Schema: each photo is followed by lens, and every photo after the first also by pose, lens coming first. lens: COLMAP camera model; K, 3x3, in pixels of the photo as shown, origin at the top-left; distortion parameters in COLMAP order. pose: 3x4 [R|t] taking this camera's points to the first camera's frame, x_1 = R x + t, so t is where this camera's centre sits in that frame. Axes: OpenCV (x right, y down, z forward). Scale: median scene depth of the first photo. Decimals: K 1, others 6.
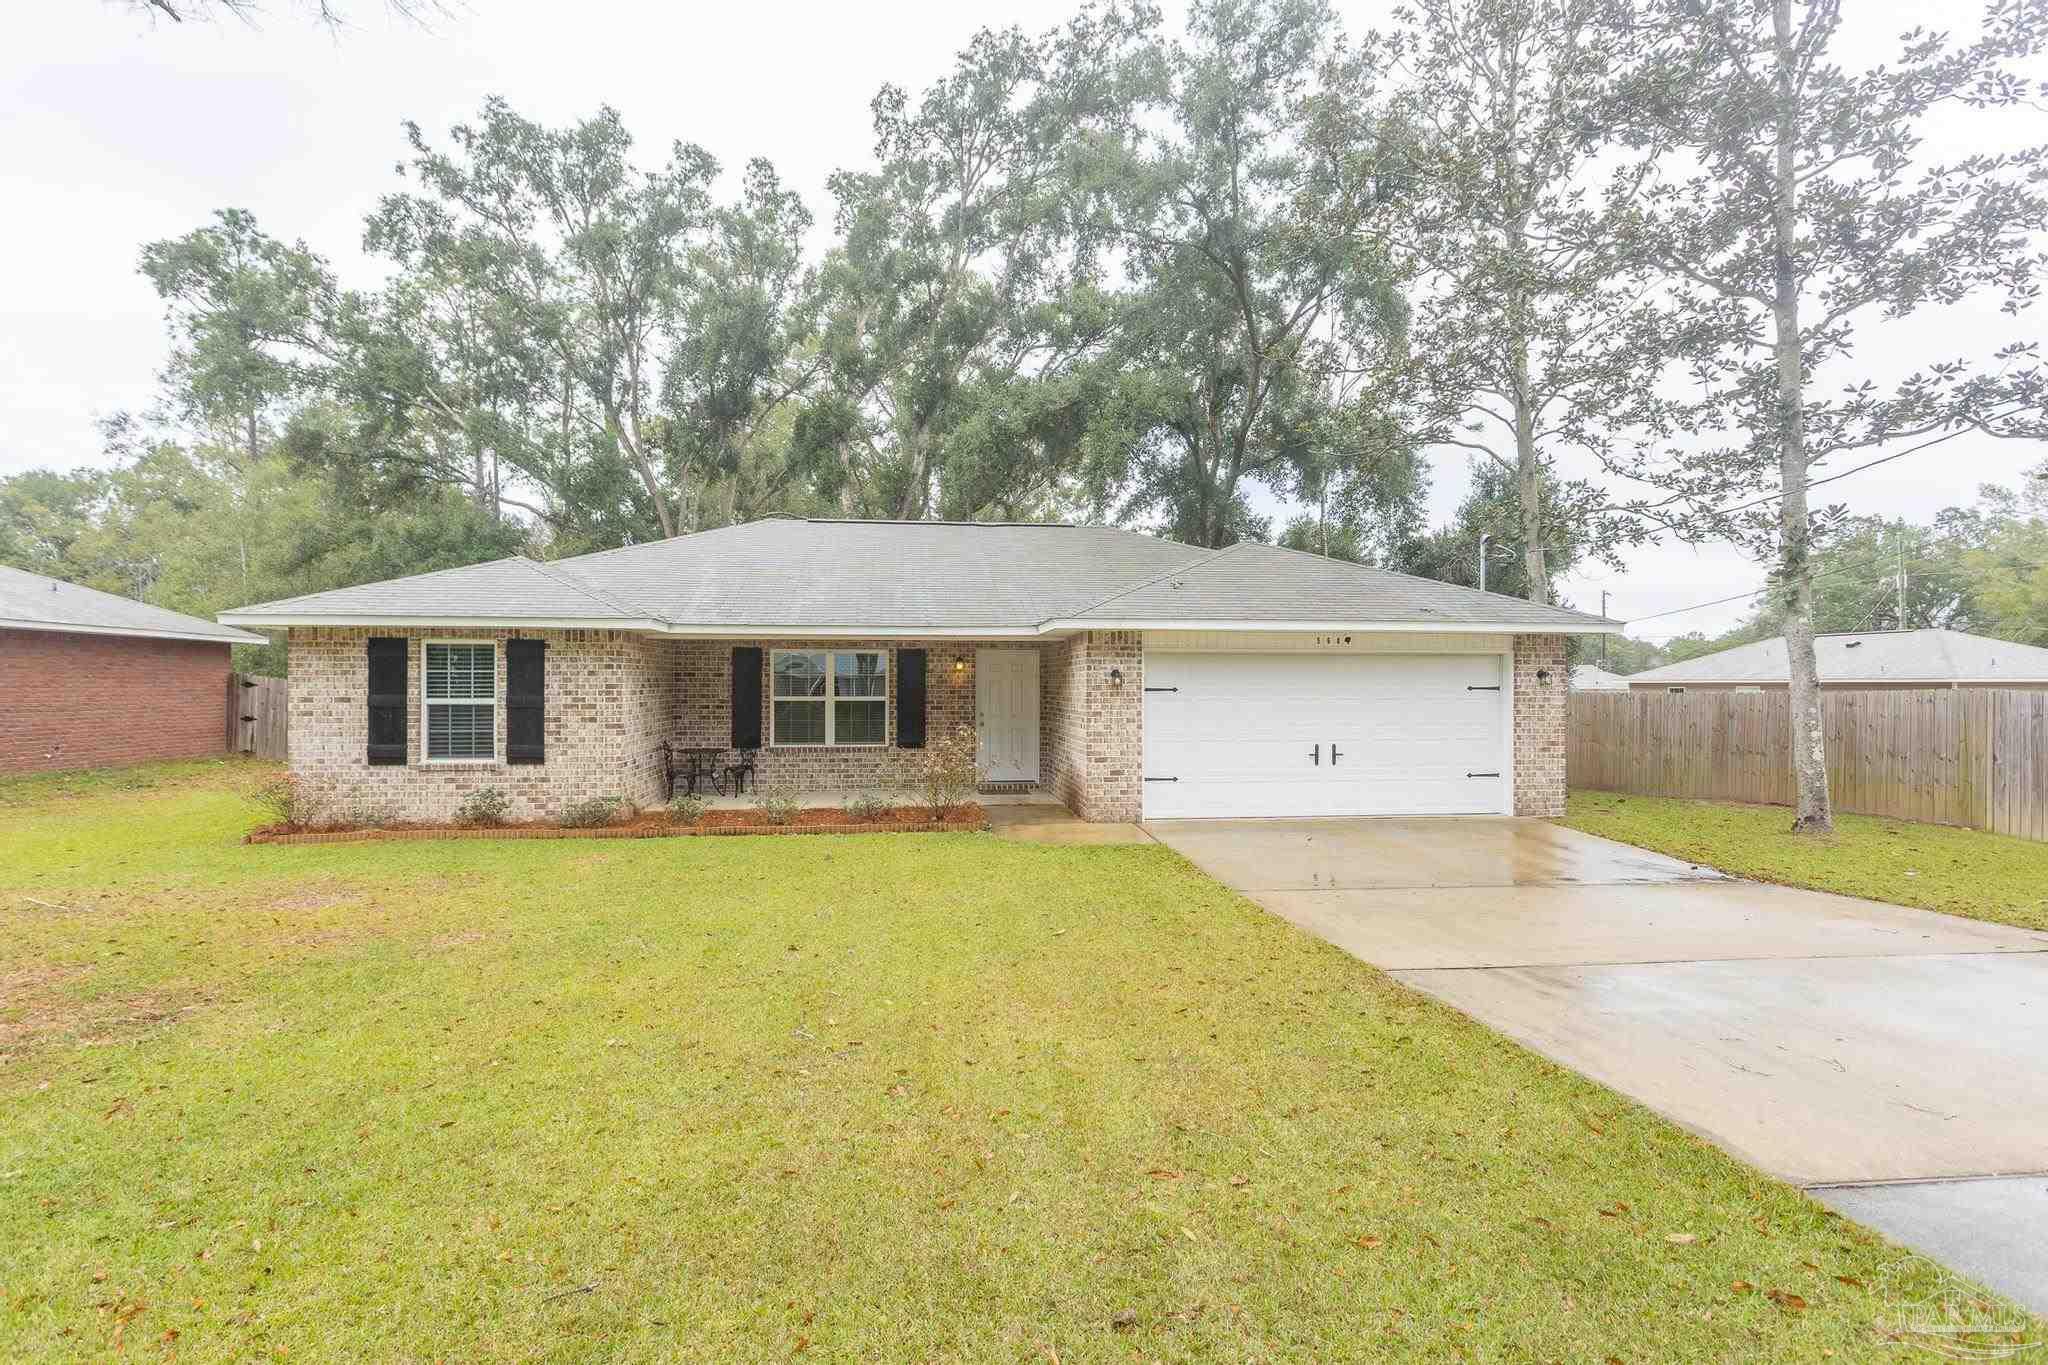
lens RADIAL K [[993.0, 0, 1007.9], [0, 993.0, 689.8], [0, 0, 1]] dist [0.011535, -0.001323]
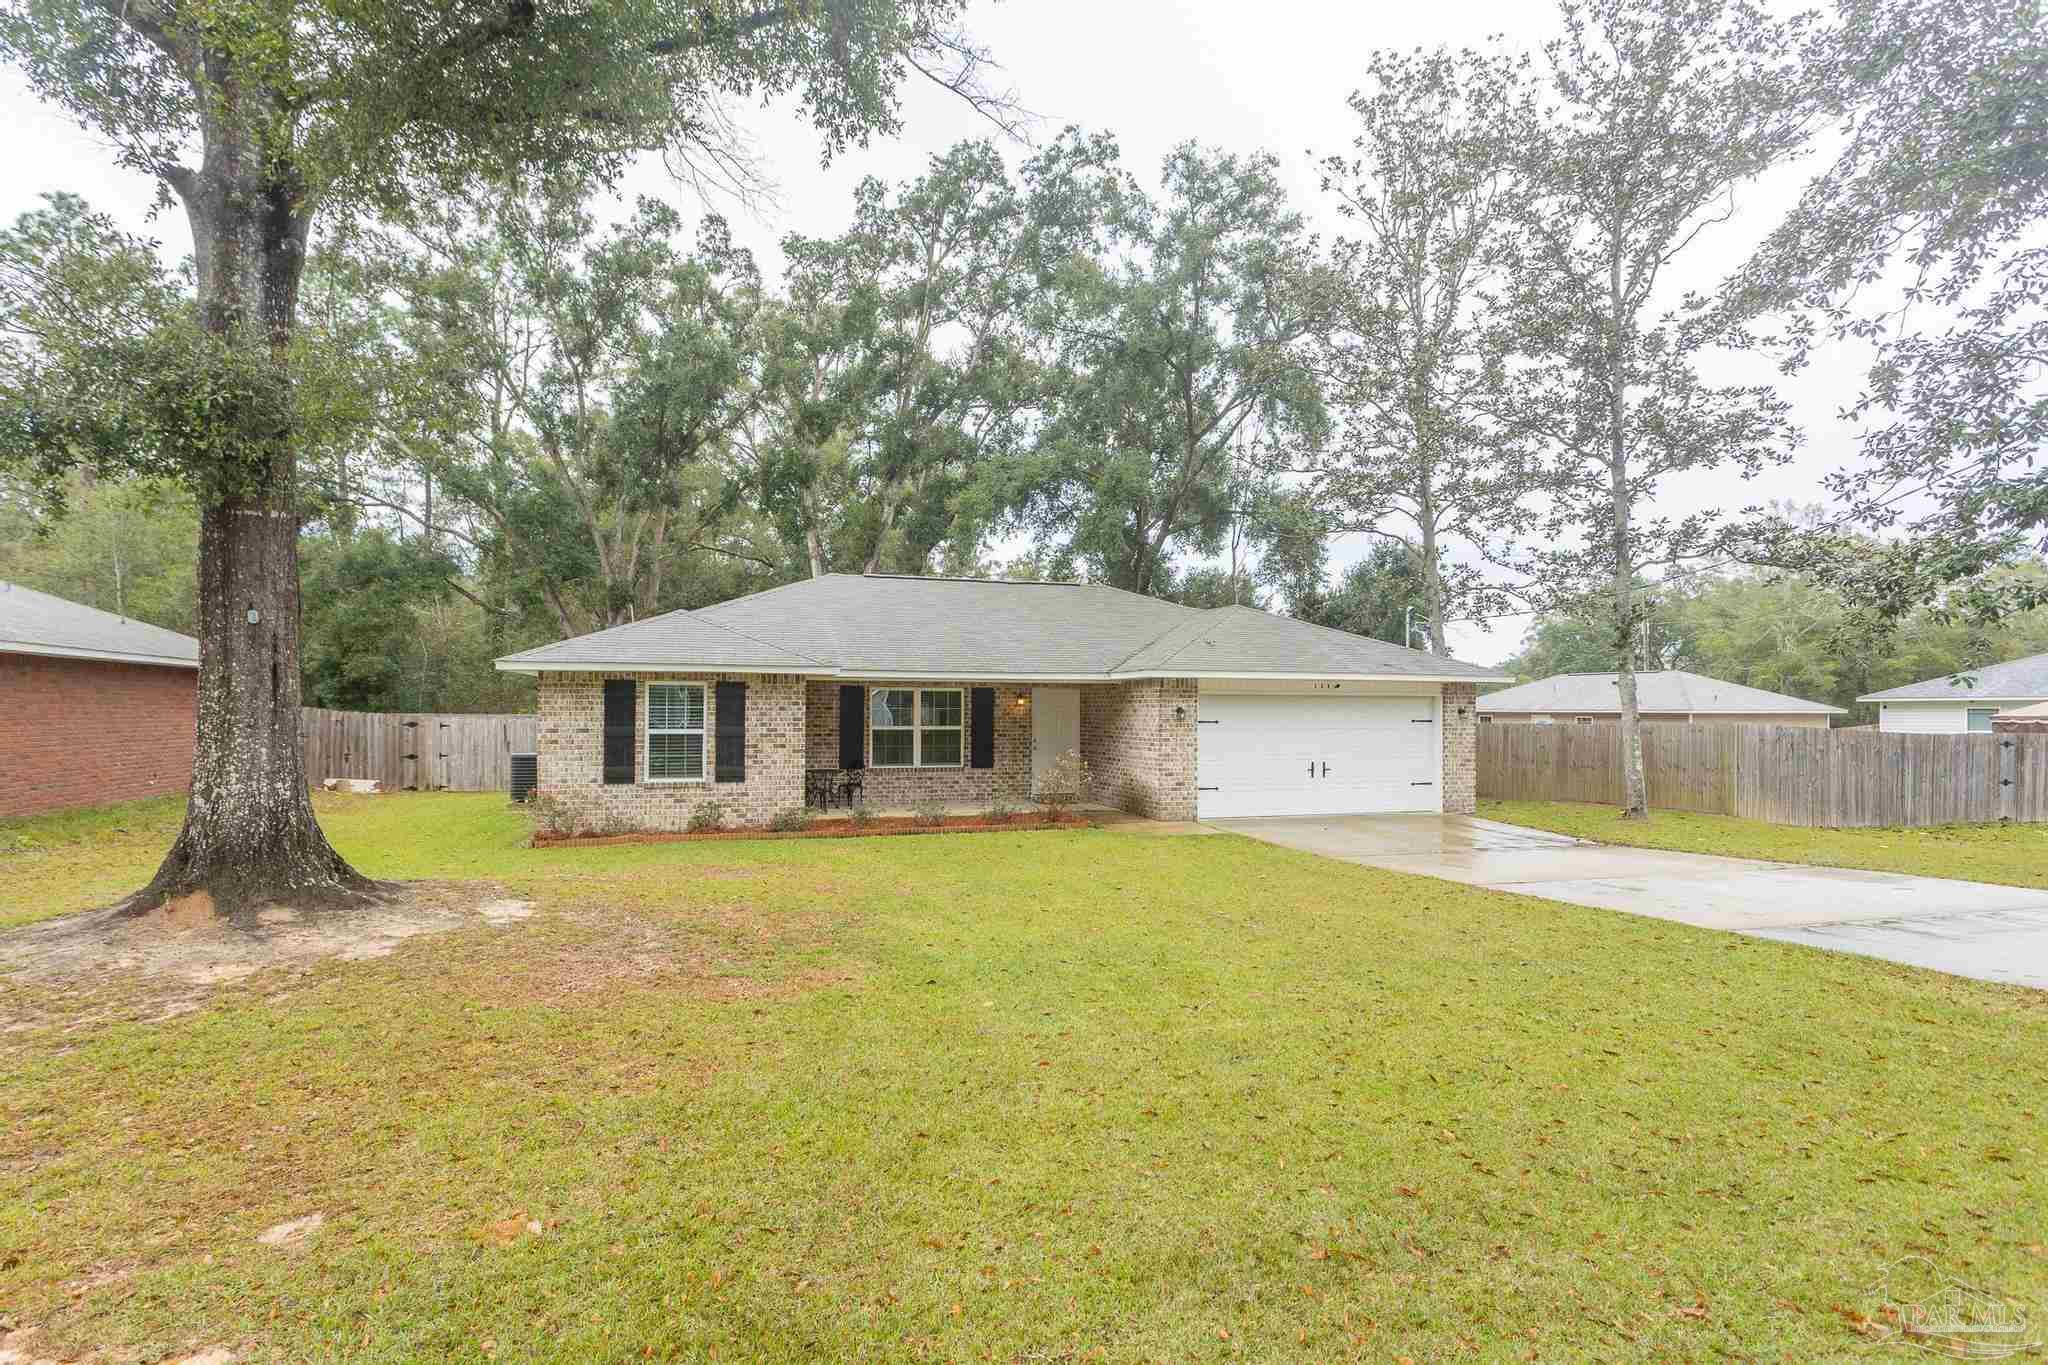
lens RADIAL K [[1016.9, 0, 1002.9], [0, 1016.9, 705.6], [0, 0, 1]] dist [0.006142, 0.000286]
pose [[0.984061, 0.003588, 0.177798, -0.299095], [-0.002299, 0.999970, -0.007456, -0.009711], [-0.177819, 0.006929, 0.984039, -0.250930]]
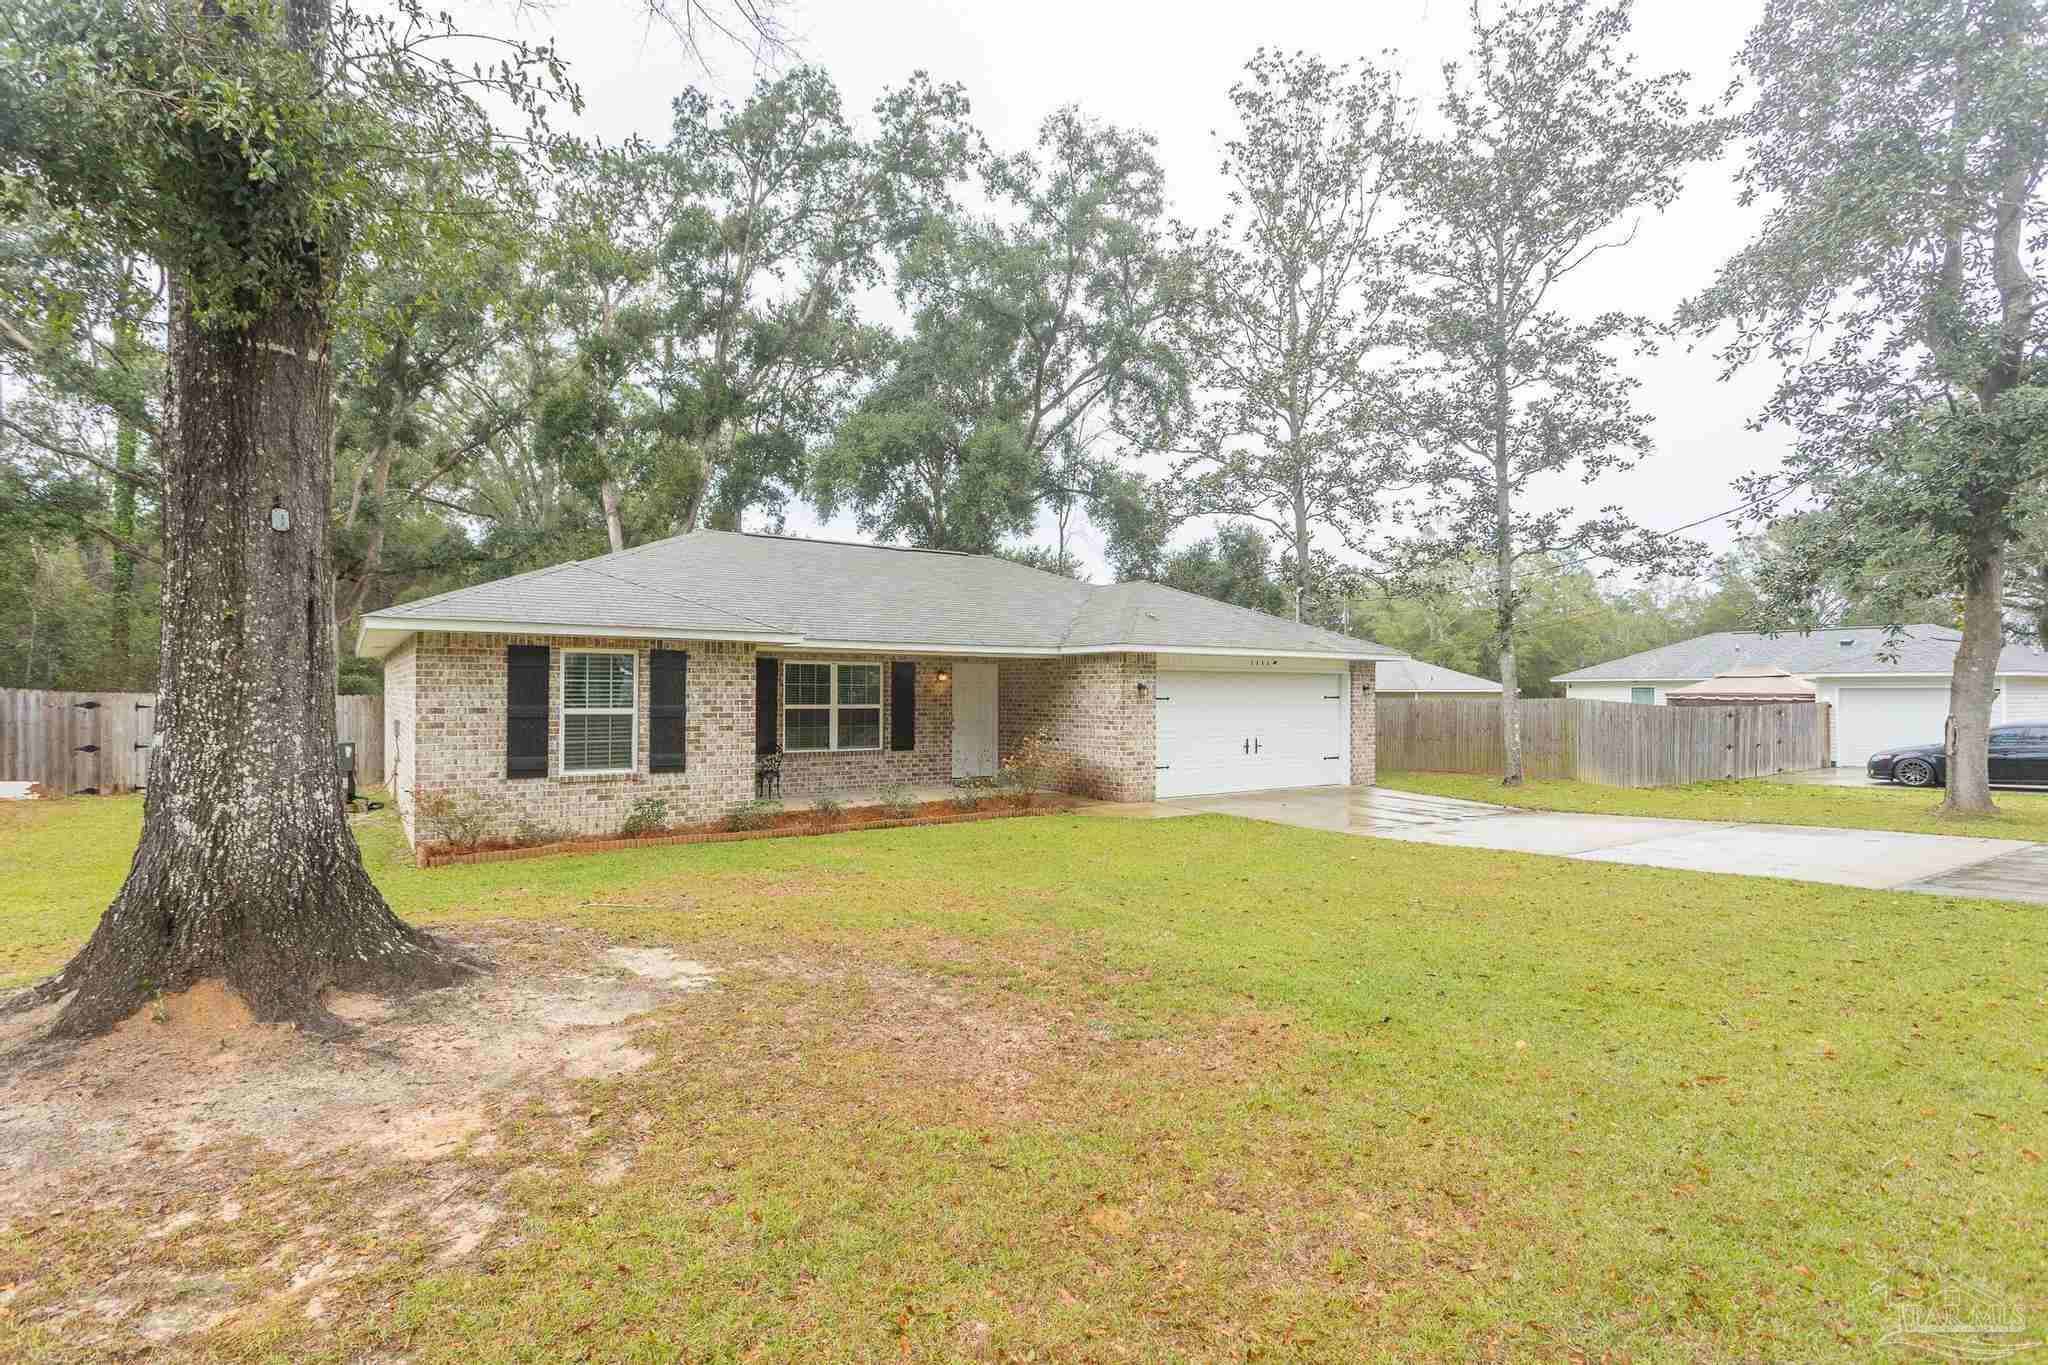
lens RADIAL K [[1005.4, 0, 1012.6], [0, 1005.4, 690.1], [0, 0, 1]] dist [0.003737, 0.000265]
pose [[0.884367, 0.003297, 0.466781, -0.520440], [-0.001177, 0.999988, -0.004834, -0.004166], [-0.466791, 0.003726, 0.884360, -0.059932]]
